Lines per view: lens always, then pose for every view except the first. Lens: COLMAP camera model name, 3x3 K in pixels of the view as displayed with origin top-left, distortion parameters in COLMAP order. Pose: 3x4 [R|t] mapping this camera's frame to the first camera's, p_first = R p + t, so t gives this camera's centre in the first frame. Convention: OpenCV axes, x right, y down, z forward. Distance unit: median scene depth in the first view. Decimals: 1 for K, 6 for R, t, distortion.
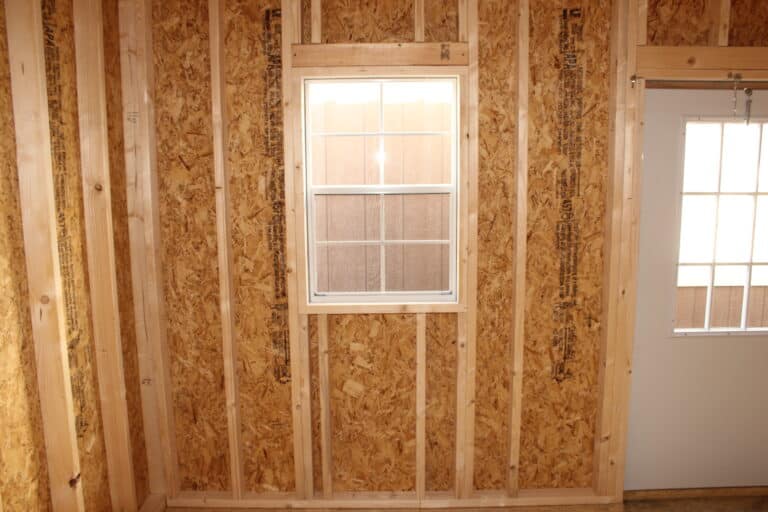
lens RADIAL K [[639.0, 0, 381.1], [0, 639.0, 268.1], [0, 0, 1]] dist [-0.161792, 0.137457]
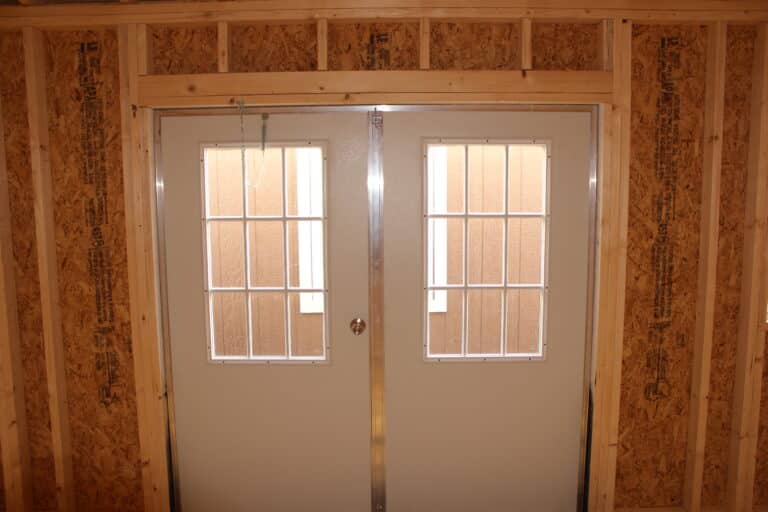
lens RADIAL K [[639.0, 0, 378.4], [0, 639.0, 270.2], [0, 0, 1]] dist [-0.161792, 0.137457]
pose [[0.999998, 0.001315, 0.001722, 0.742632], [-0.001259, 0.999488, -0.031975, -0.006905], [-0.001763, 0.031973, 0.999487, -0.012584]]
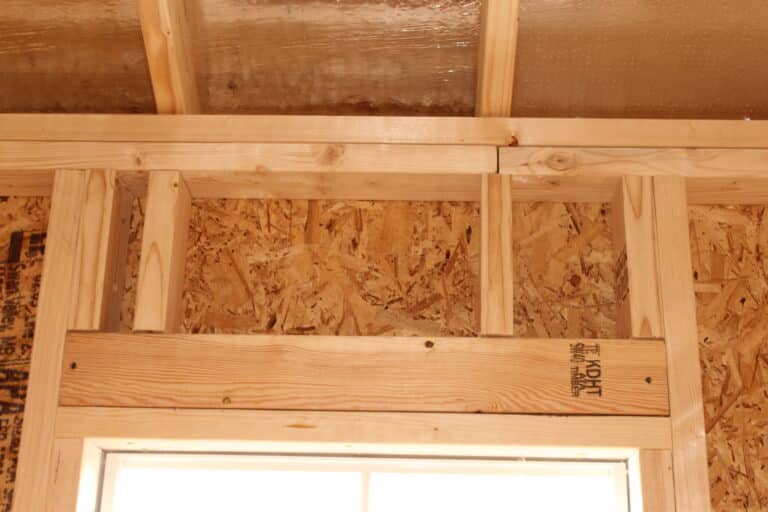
lens RADIAL K [[1168.2, 0, 379.5], [0, 1168.2, 256.3], [0, 0, 1]] dist [-0.019043, 0.000000]
pose [[0.999125, 0.021135, -0.036098, 0.022950], [-0.036109, 0.871414, -0.489218, -0.112144], [0.021117, 0.490094, 0.871414, 0.458284]]
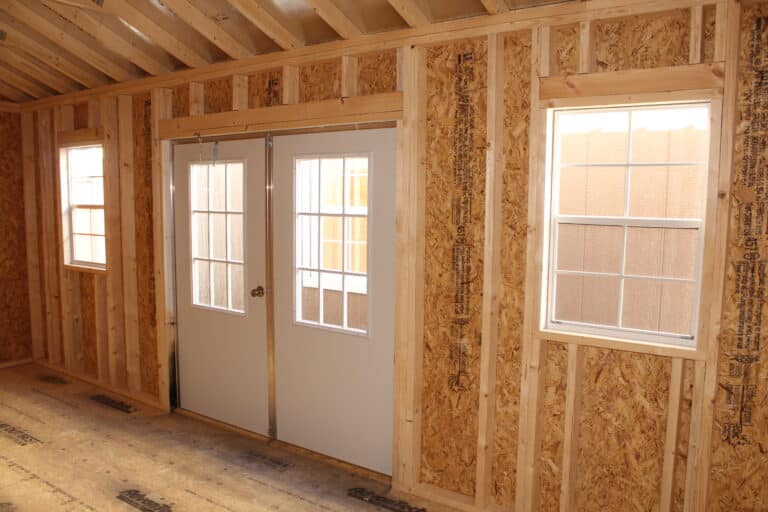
lens RADIAL K [[639.0, 0, 376.1], [0, 639.0, 277.3], [0, 0, 1]] dist [-0.161792, 0.137457]
pose [[0.809930, 0.091183, -0.579395, 1.721005], [-0.108004, 0.994135, 0.005475, -0.016506], [0.576497, 0.058143, 0.815028, 0.008301]]
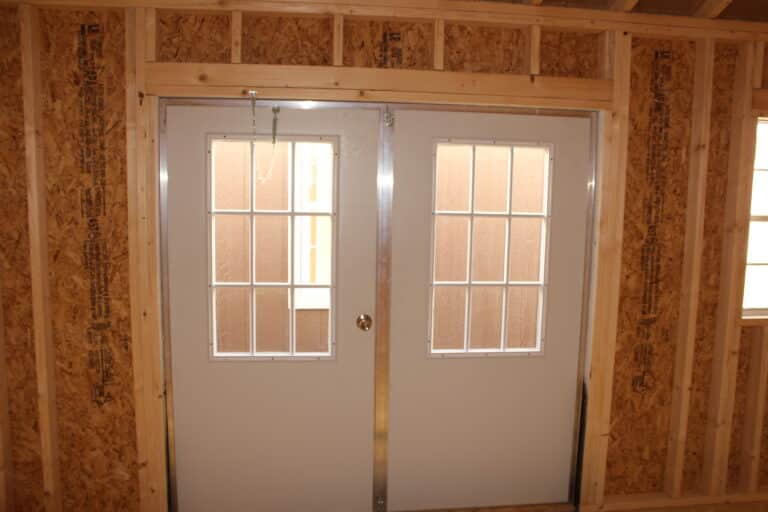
lens RADIAL K [[639.0, 0, 382.1], [0, 639.0, 267.9], [0, 0, 1]] dist [-0.161792, 0.137457]
pose [[0.992227, 0.011655, 0.123891, 0.614030], [-0.007820, 0.999476, -0.031399, -0.005148], [-0.124192, 0.030186, 0.991799, -0.012865]]
